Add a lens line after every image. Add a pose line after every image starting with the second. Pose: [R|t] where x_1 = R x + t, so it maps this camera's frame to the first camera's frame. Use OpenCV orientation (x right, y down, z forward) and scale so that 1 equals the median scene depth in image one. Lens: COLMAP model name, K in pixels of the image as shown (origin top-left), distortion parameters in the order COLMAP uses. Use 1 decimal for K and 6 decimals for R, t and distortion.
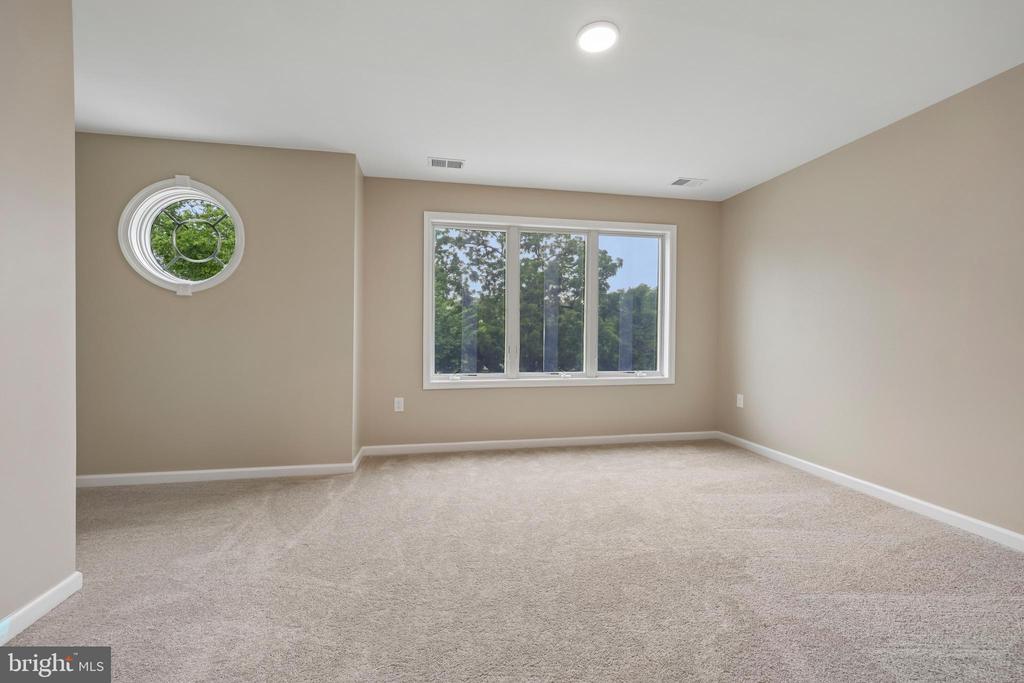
lens RADIAL K [[412.1, 0, 514.8], [0, 412.1, 338.1], [0, 0, 1]] dist [0.003911, 0.000478]
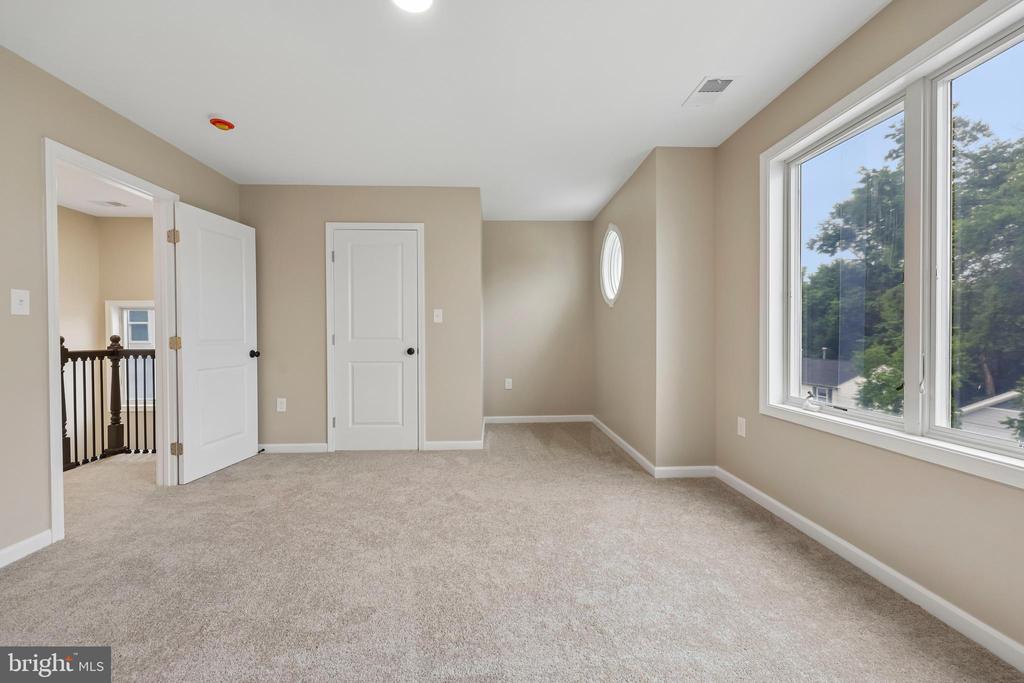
lens RADIAL K [[412.1, 0, 506.3], [0, 412.1, 334.4], [0, 0, 1]] dist [0.003911, 0.000478]
pose [[-0.162267, -0.003851, -0.986739, 0.511938], [-0.002751, 0.999990, -0.003450, -0.002426], [0.986743, 0.002154, -0.162276, 0.675188]]
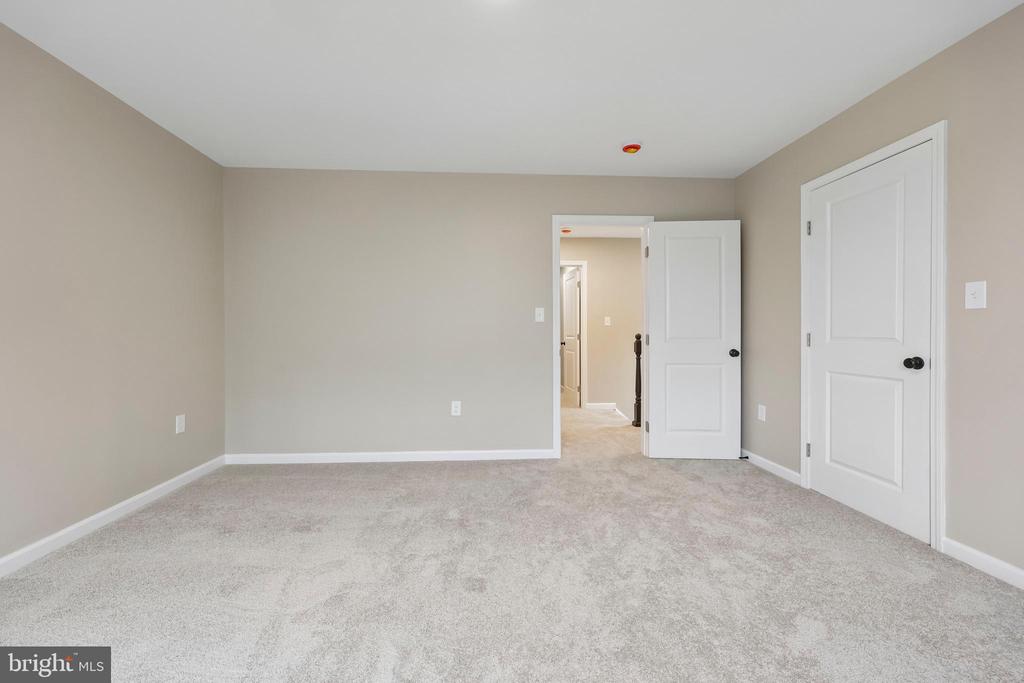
lens RADIAL K [[412.1, 0, 511.8], [0, 412.1, 339.9], [0, 0, 1]] dist [0.003911, 0.000478]
pose [[-0.992913, -0.004391, 0.118763, 0.036842], [-0.001921, 0.999780, 0.020897, -0.006255], [-0.118829, 0.020521, -0.992703, 0.908665]]
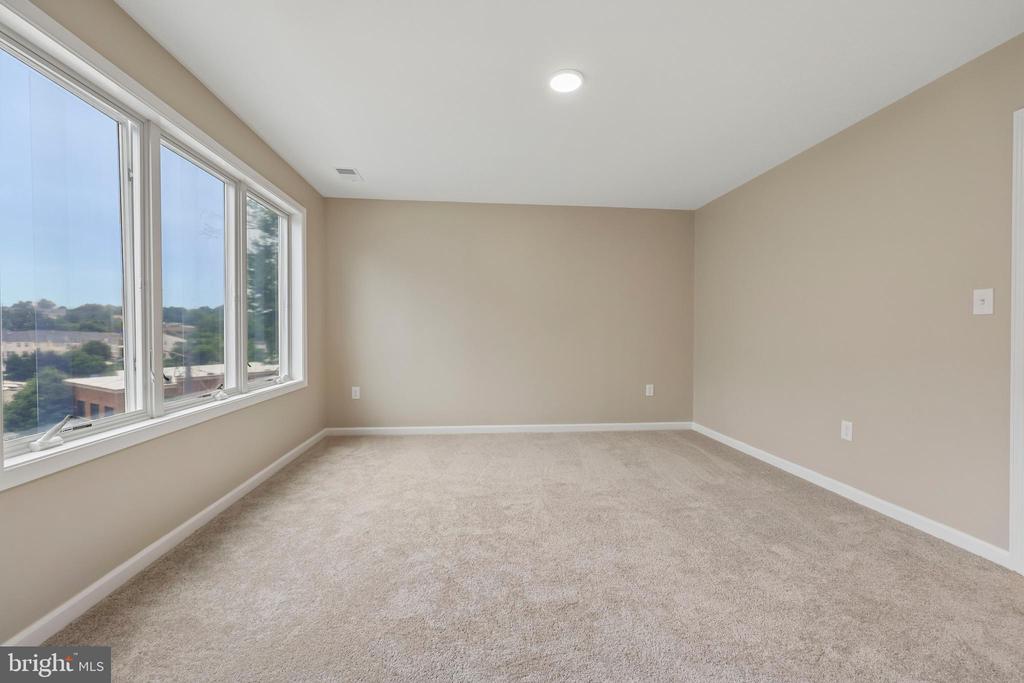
lens RADIAL K [[412.1, 0, 506.5], [0, 412.1, 339.0], [0, 0, 1]] dist [0.003911, 0.000478]
pose [[0.096890, -0.018970, 0.995114, -0.506030], [0.003248, 0.999819, 0.018743, -0.007898], [-0.995290, 0.001416, 0.096934, 0.527848]]
